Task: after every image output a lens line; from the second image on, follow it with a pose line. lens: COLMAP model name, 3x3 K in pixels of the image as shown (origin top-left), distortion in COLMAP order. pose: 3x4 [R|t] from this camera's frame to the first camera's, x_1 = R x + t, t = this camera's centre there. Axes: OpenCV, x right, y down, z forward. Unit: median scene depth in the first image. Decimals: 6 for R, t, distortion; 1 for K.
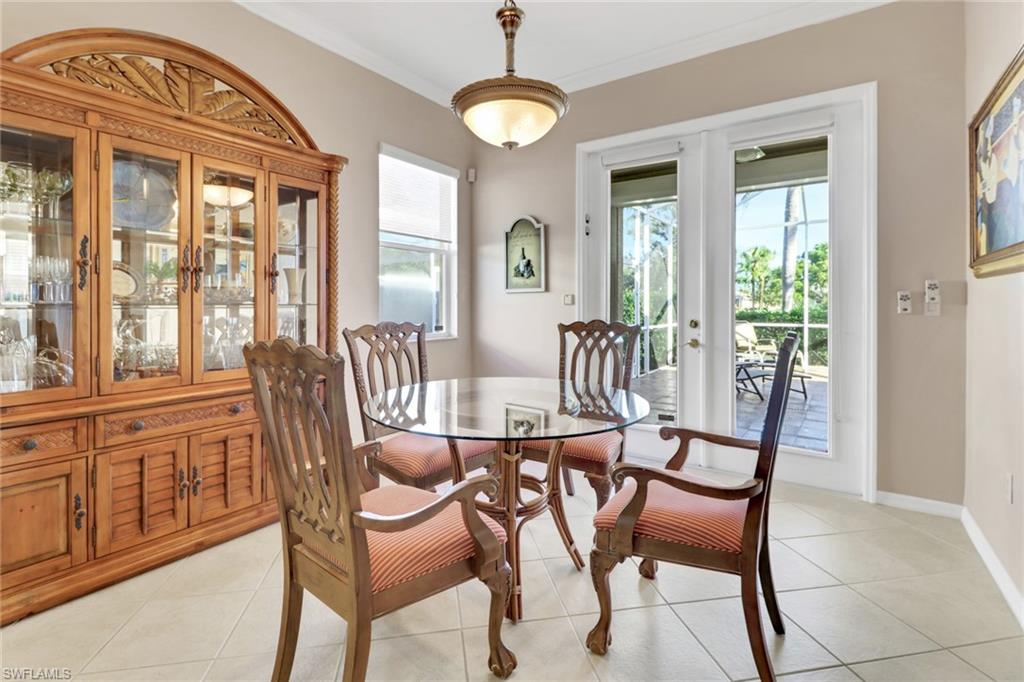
lens RADIAL K [[480.2, 0, 490.7], [0, 480.2, 306.1], [0, 0, 1]] dist [0.001224, -0.013065]
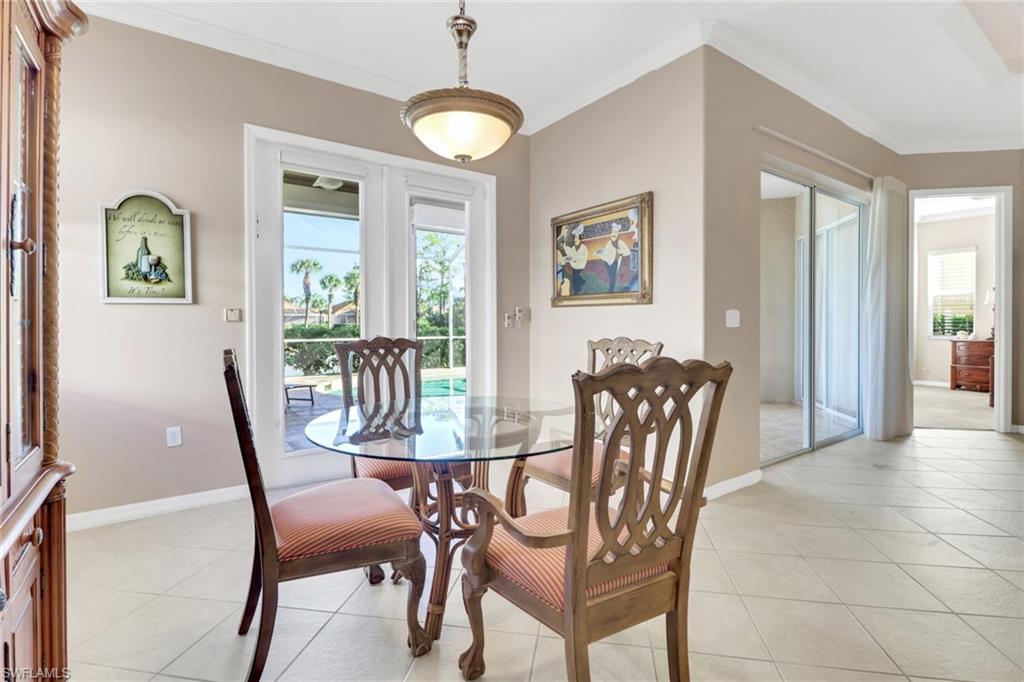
lens RADIAL K [[483.4, 0, 512.5], [0, 483.4, 327.9], [0, 0, 1]] dist [0.030469, -0.017670]
pose [[0.318450, -0.012219, 0.947861, -0.417289], [0.003514, 0.999925, 0.011709, -0.000449], [-0.947933, -0.000398, 0.318470, 0.284220]]
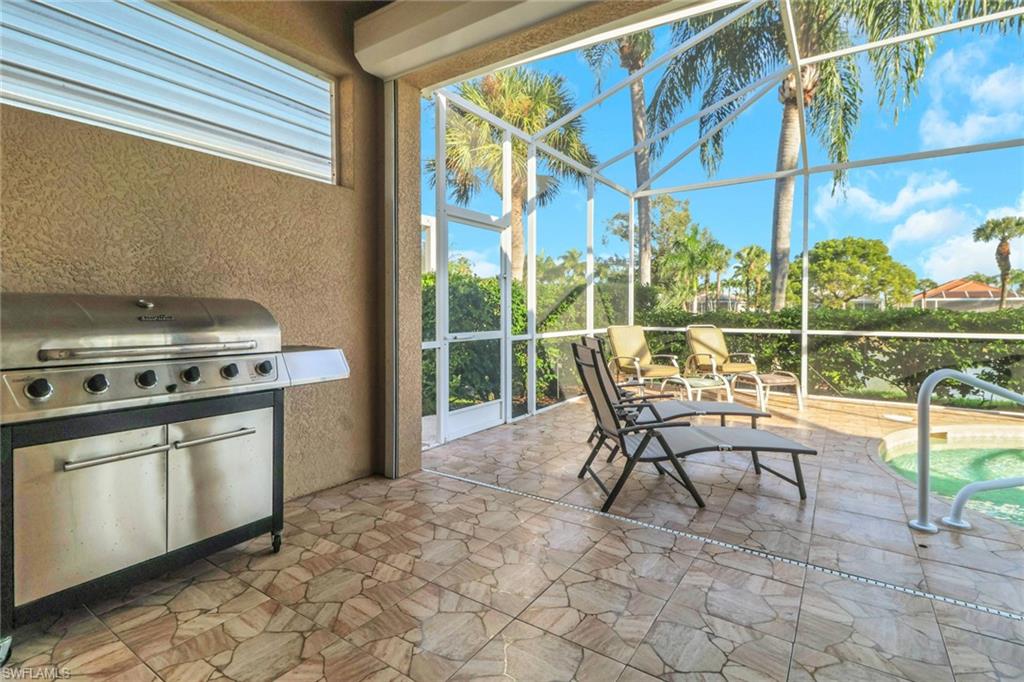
lens RADIAL K [[480.1, 0, 489.0], [0, 480.1, 316.2], [0, 0, 1]] dist [0.002426, -0.013696]
pose [[0.999999, 0.001029, -0.000332, 0.552523], [-0.001026, 0.999953, 0.009637, 0.031374], [0.000342, -0.009636, 0.999954, 0.840612]]
